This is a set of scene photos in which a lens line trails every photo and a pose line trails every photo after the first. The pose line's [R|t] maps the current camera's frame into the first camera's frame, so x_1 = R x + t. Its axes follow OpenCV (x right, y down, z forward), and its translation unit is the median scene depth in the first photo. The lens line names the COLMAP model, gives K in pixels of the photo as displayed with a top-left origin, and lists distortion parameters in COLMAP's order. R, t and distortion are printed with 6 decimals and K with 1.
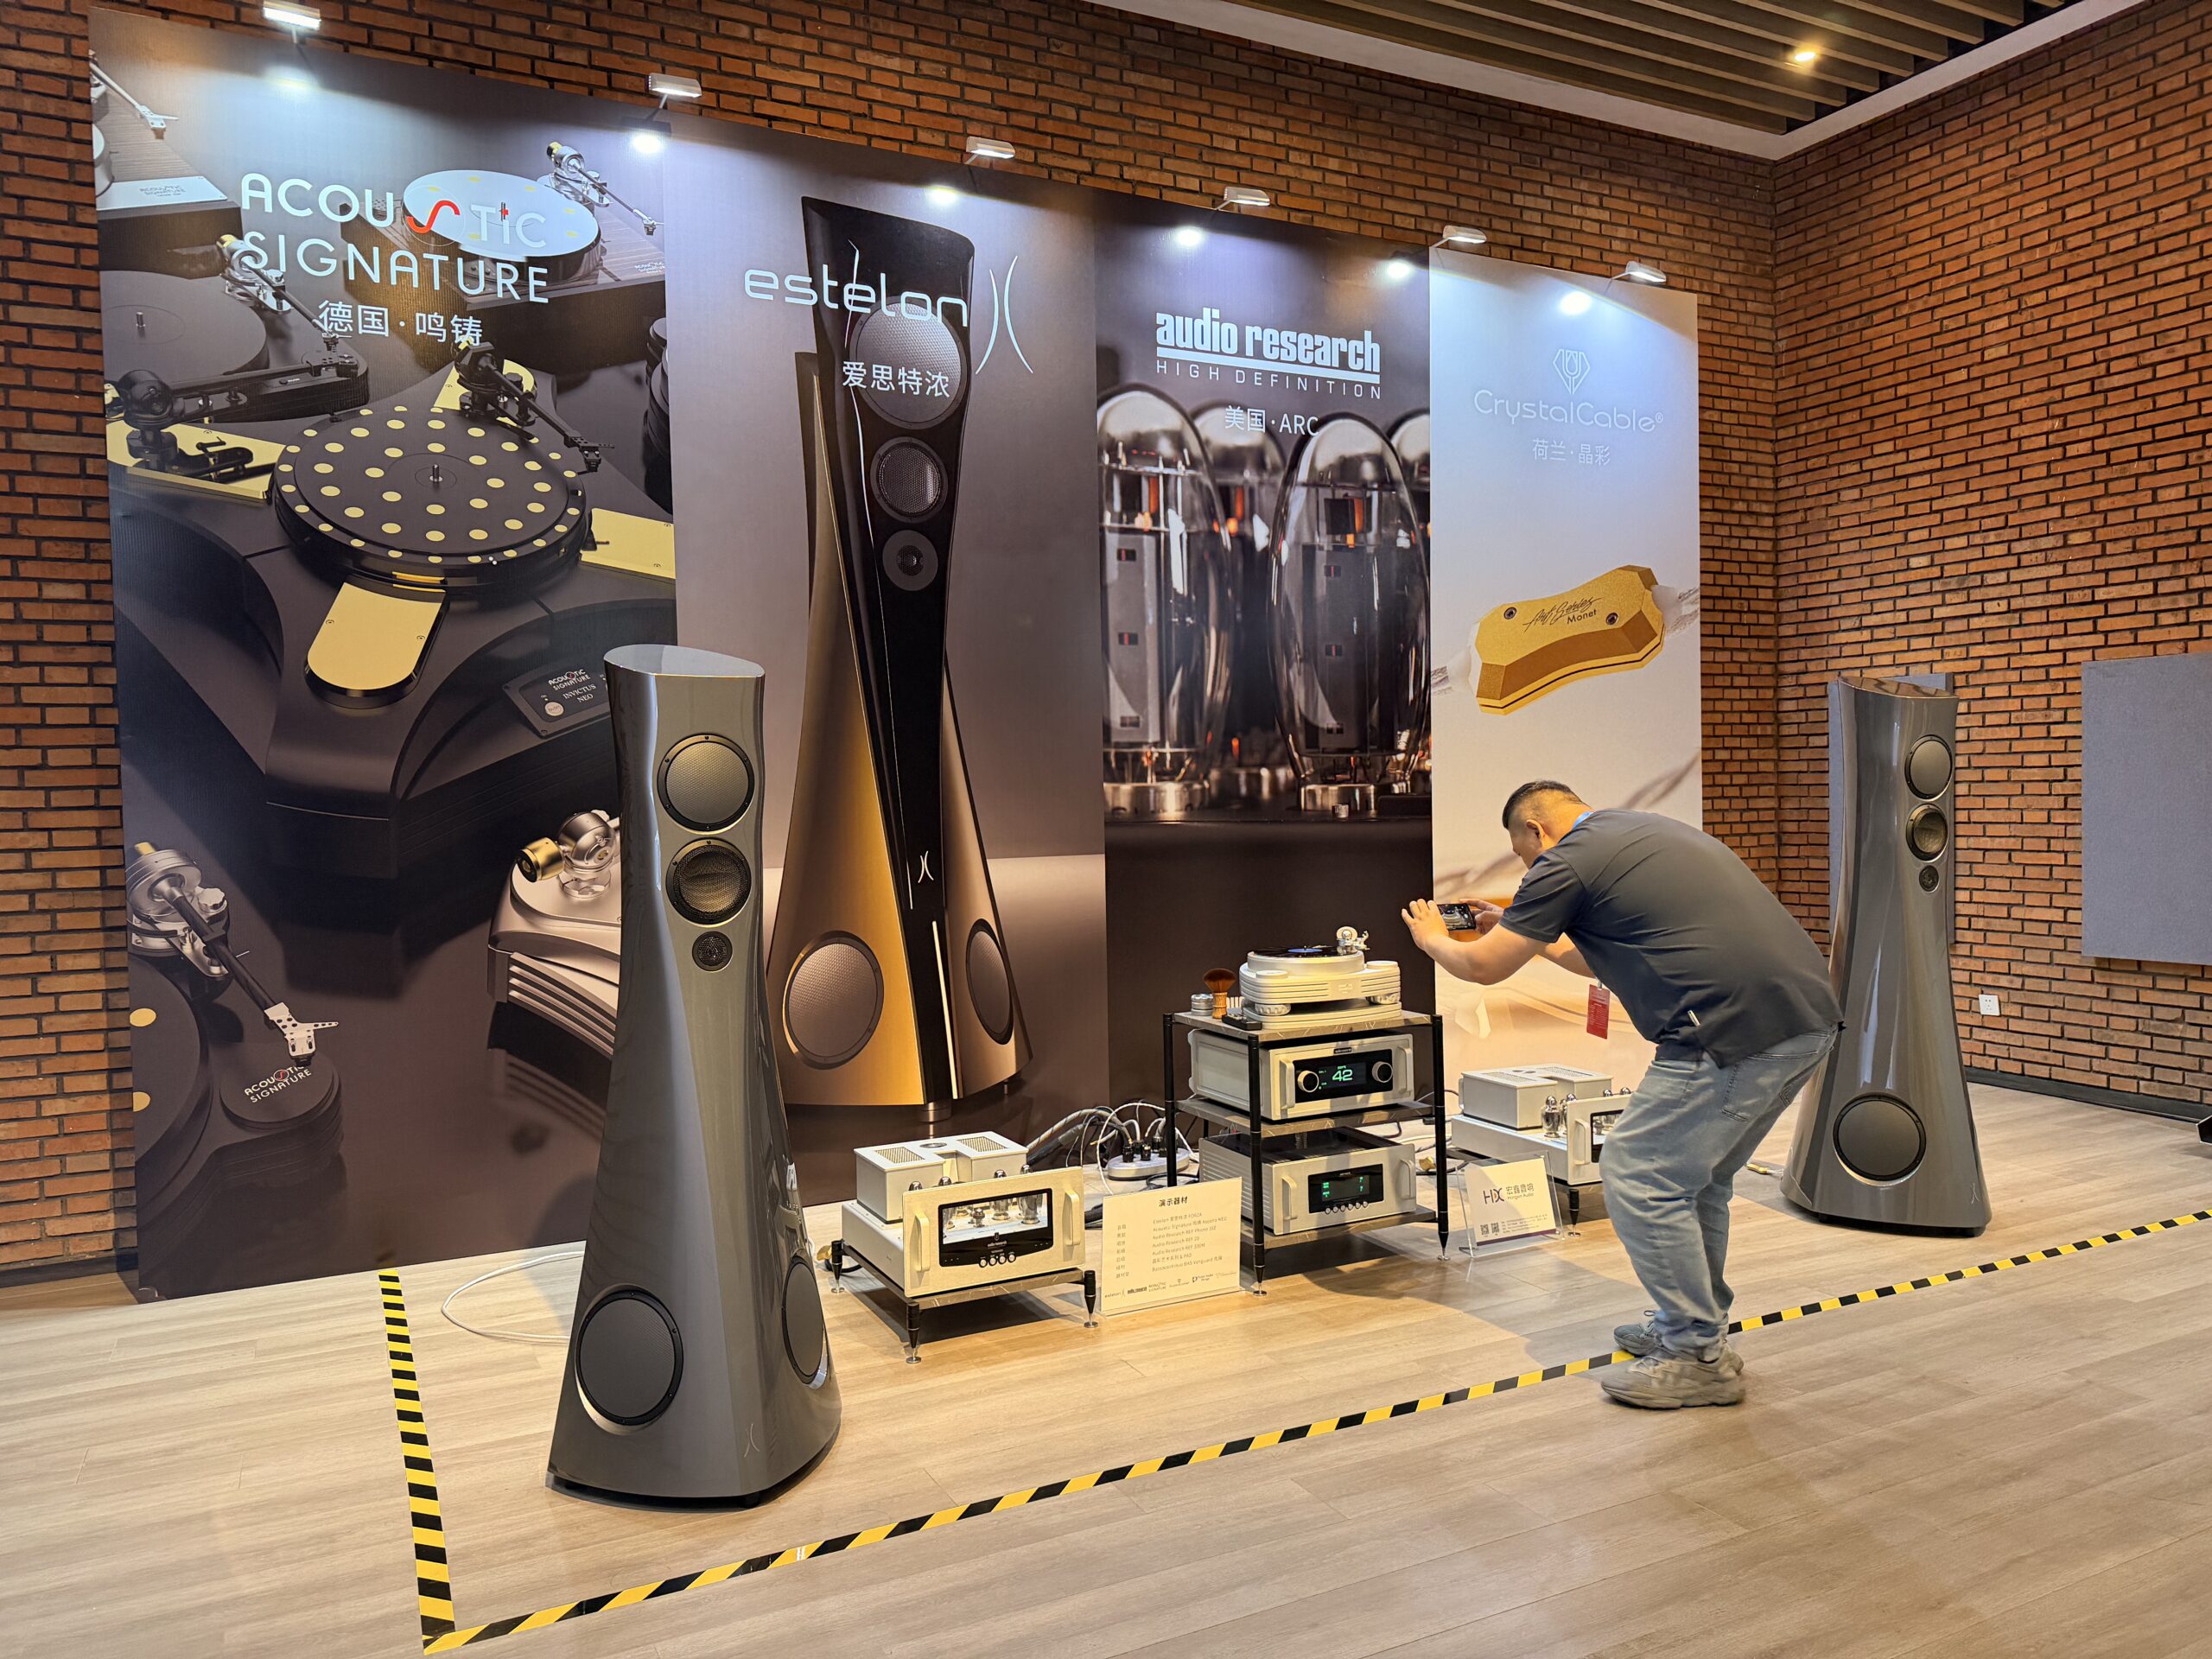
lens RADIAL K [[1539.2, 0, 1104.2], [0, 1539.2, 854.1], [0, 0, 1]] dist [0.066703, -0.084382]
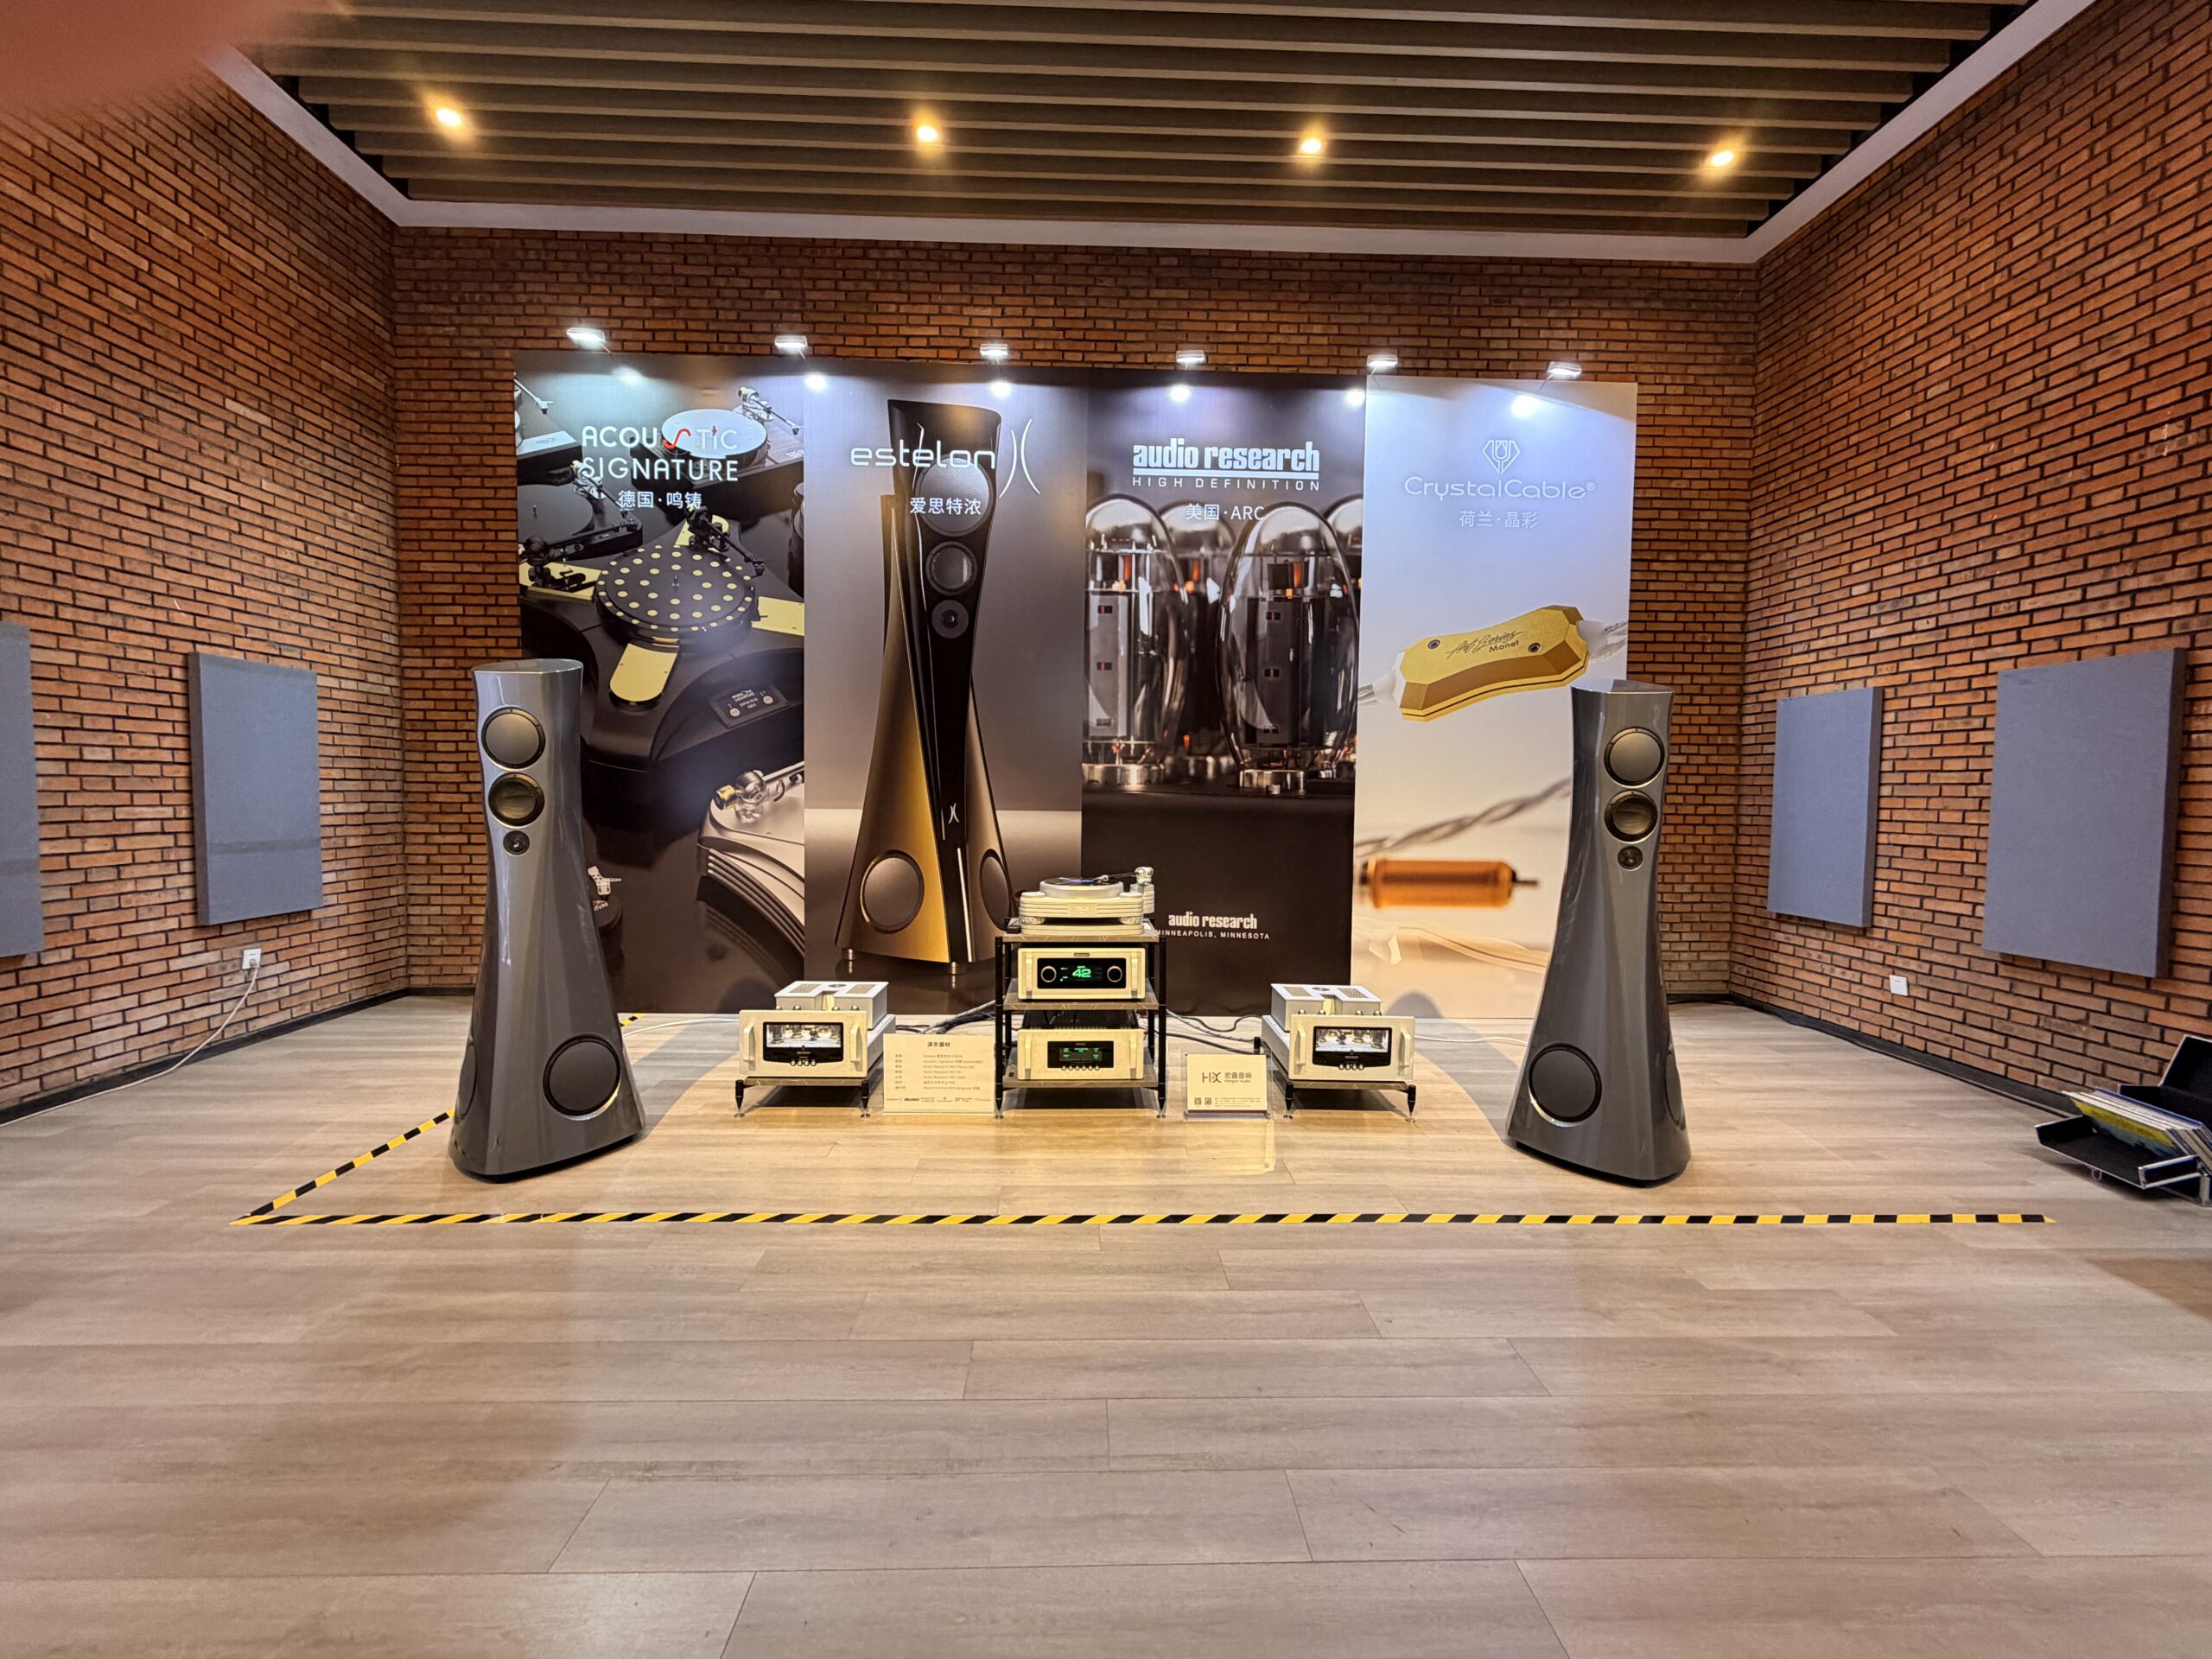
lens RADIAL K [[873.4, 0, 1100.8], [0, 873.4, 835.9], [0, 0, 1]] dist [-0.000821, 0.000185]
pose [[0.903537, 0.053193, -0.425196, 0.378729], [-0.047263, 0.998582, 0.024494, 0.002535], [0.425896, -0.002035, 0.904770, 0.235998]]
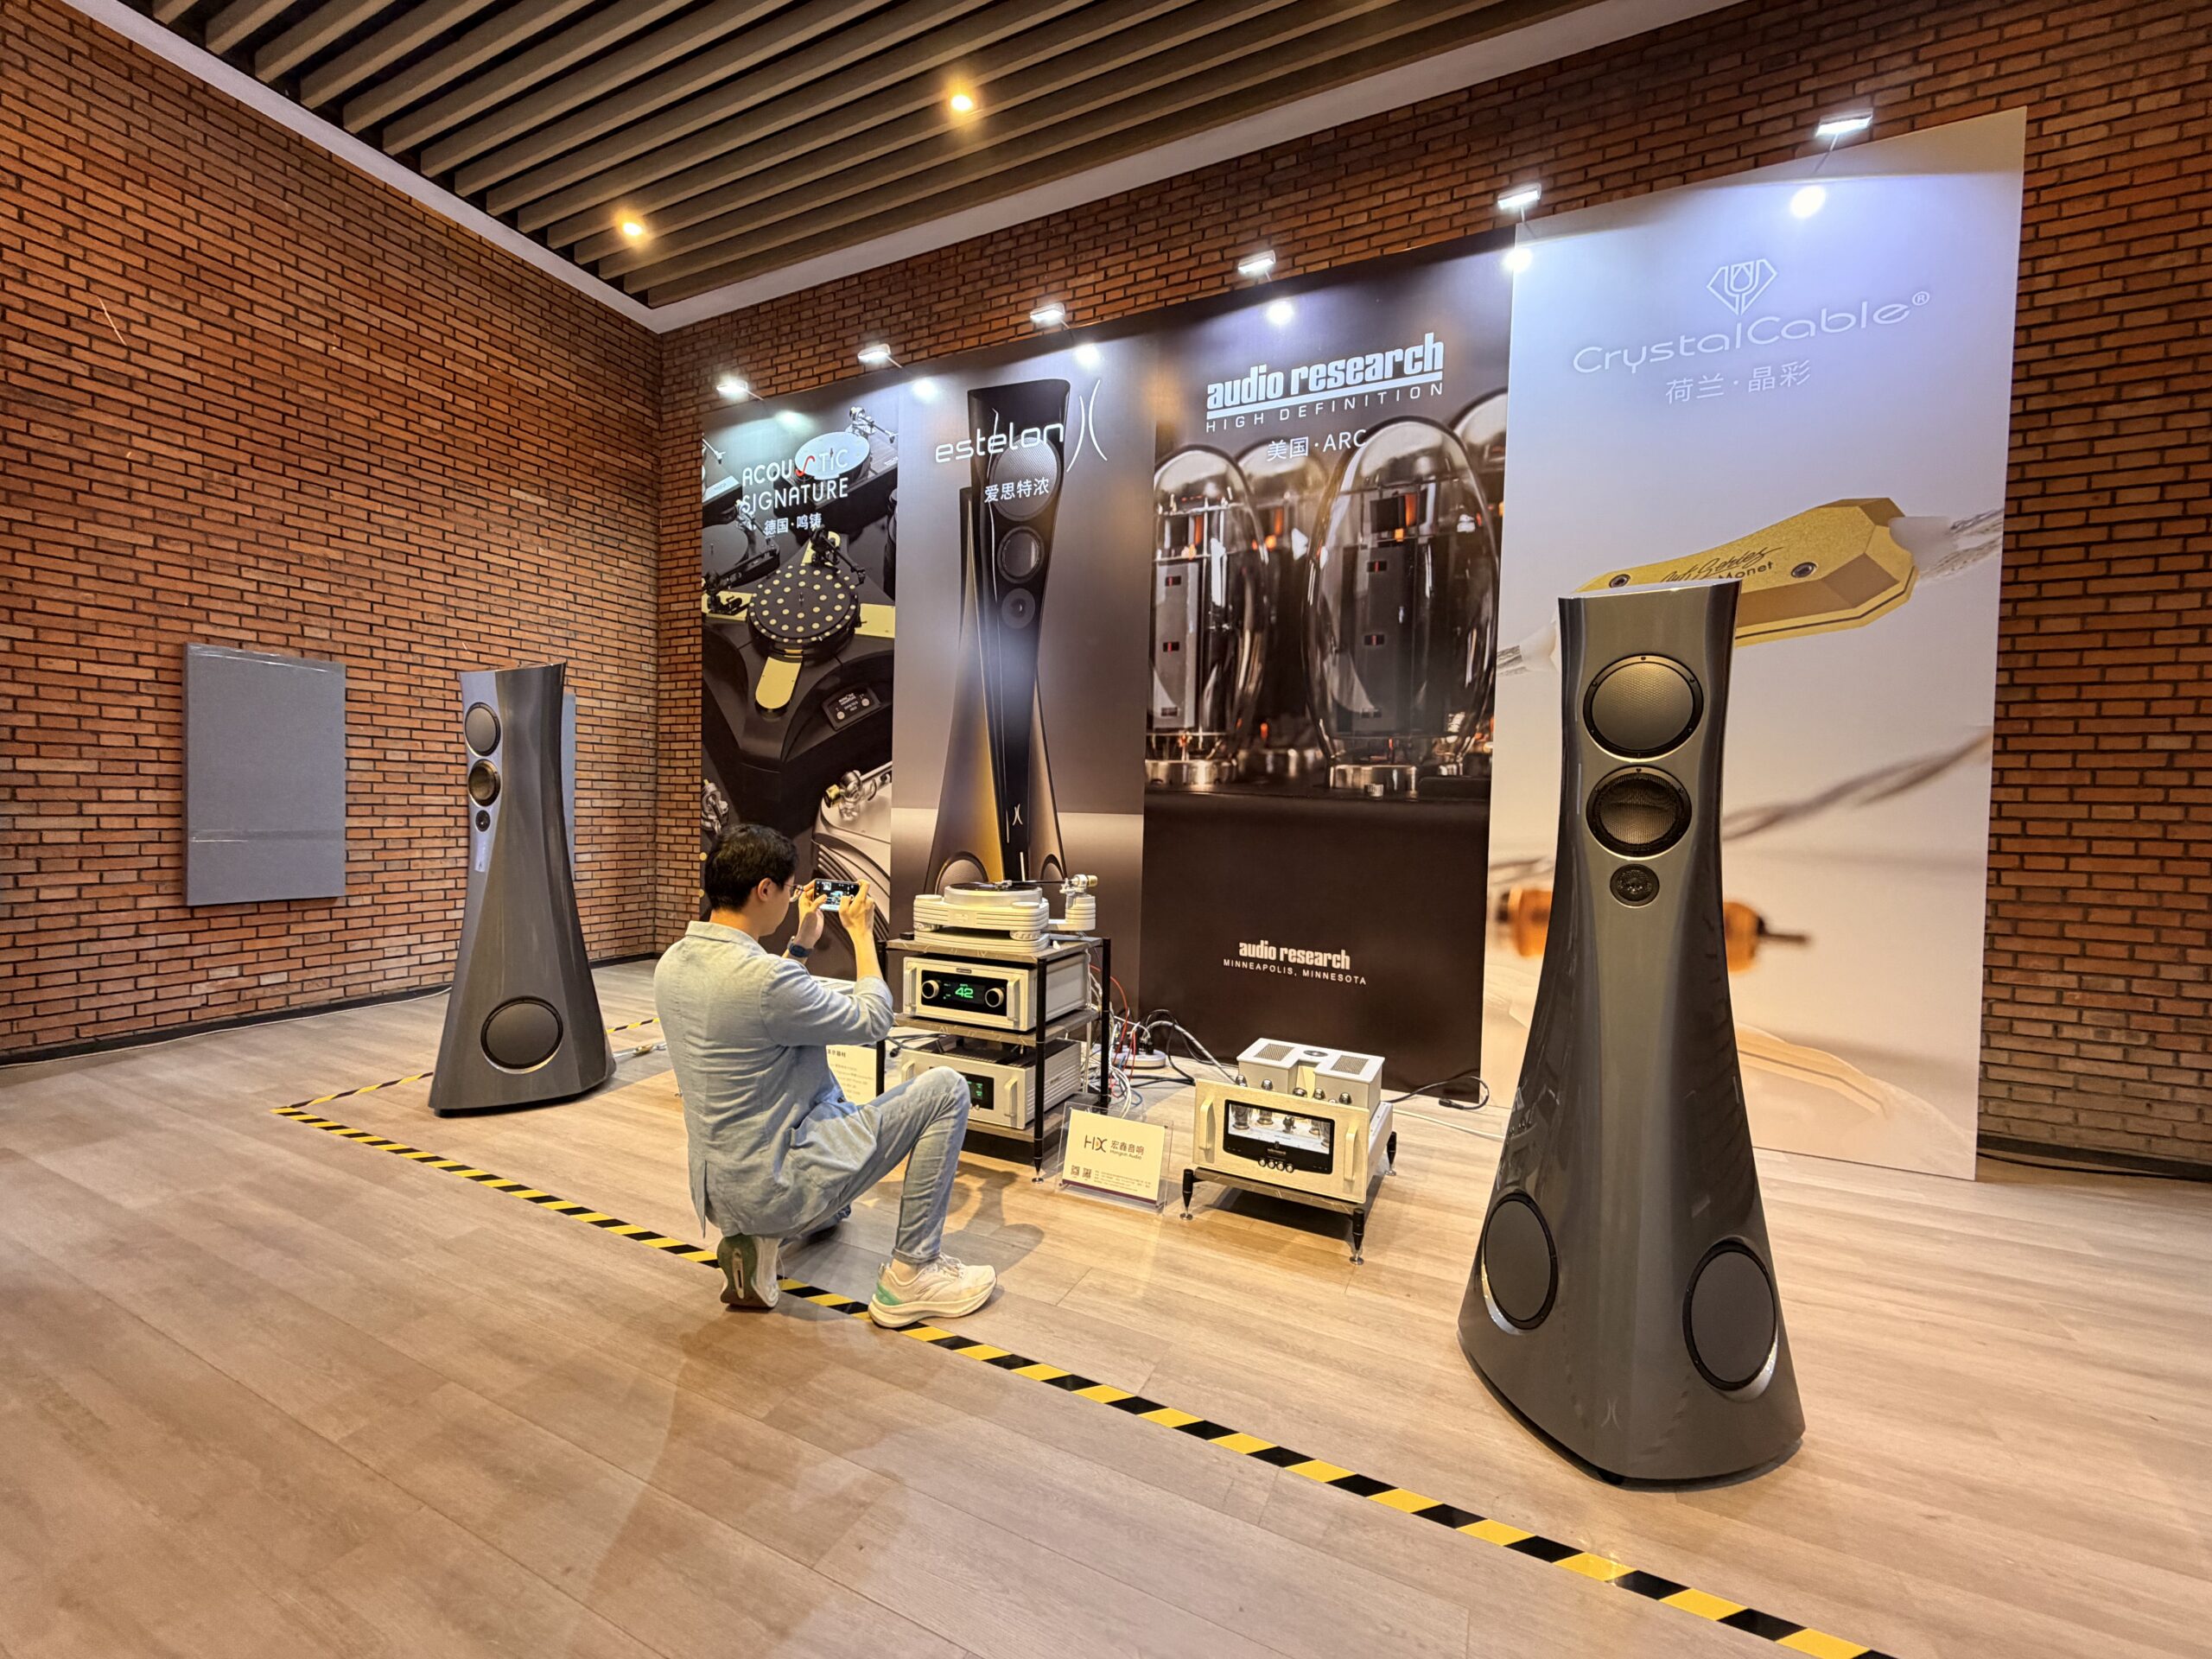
lens RADIAL K [[873.4, 0, 1100.8], [0, 873.4, 835.9], [0, 0, 1]] dist [-0.000821, 0.000185]
pose [[0.610366, 0.062381, -0.789659, 0.562110], [-0.069405, 0.997272, 0.025135, 0.002144], [0.789073, 0.039464, 0.613030, 0.515063]]
